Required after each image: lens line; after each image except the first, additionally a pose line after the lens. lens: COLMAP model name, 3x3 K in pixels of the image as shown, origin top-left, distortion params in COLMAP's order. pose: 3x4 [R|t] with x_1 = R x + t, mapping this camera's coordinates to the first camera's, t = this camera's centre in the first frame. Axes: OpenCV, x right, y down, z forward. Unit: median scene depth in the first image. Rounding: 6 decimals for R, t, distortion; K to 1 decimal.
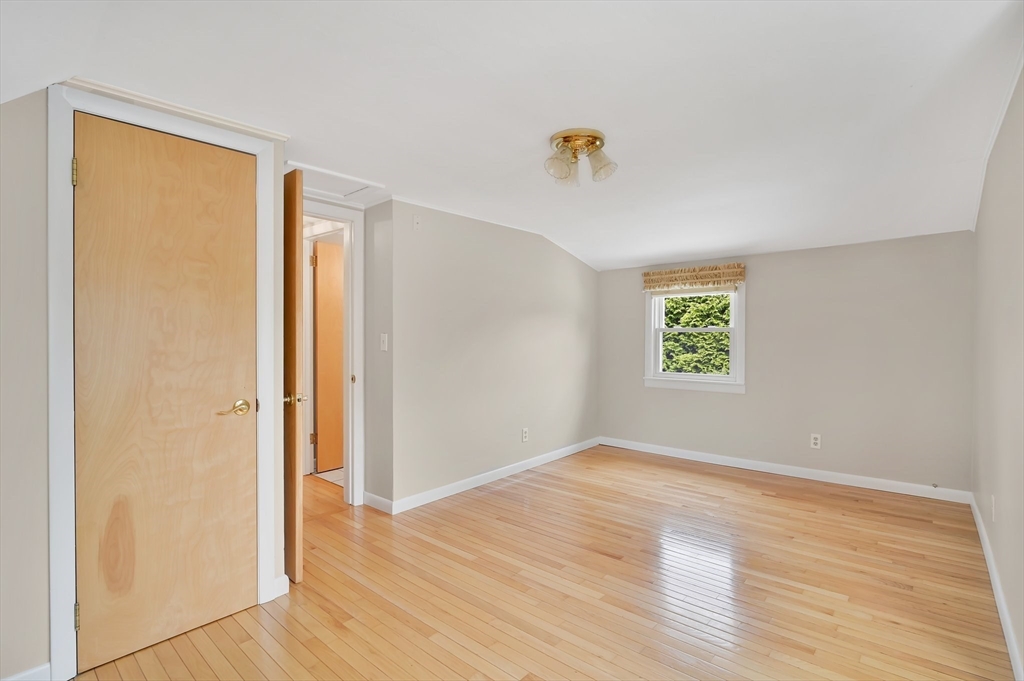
lens RADIAL K [[449.5, 0, 512.0], [0, 449.5, 340.5], [0, 0, 1]] dist [-0.000988, 0.000165]
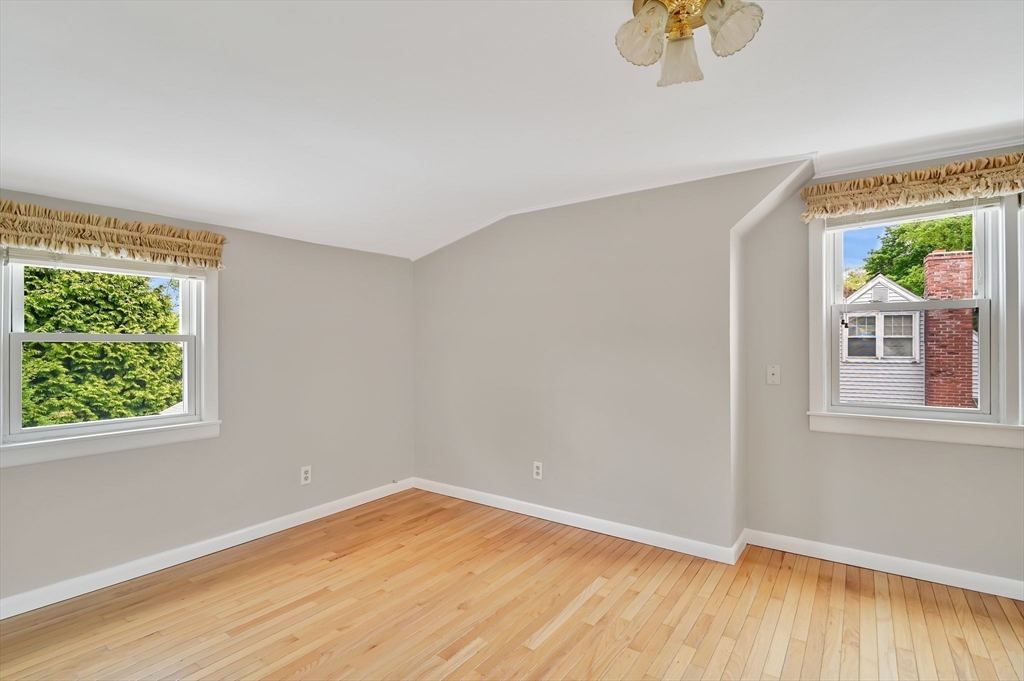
lens RADIAL K [[488.8, 0, 476.1], [0, 488.8, 347.8], [0, 0, 1]] dist [-0.002100, -0.000338]
pose [[-0.066860, 0.001092, 0.997762, -0.298045], [0.014287, 0.999898, -0.000137, -0.008424], [-0.997660, 0.014246, -0.066869, 0.894487]]
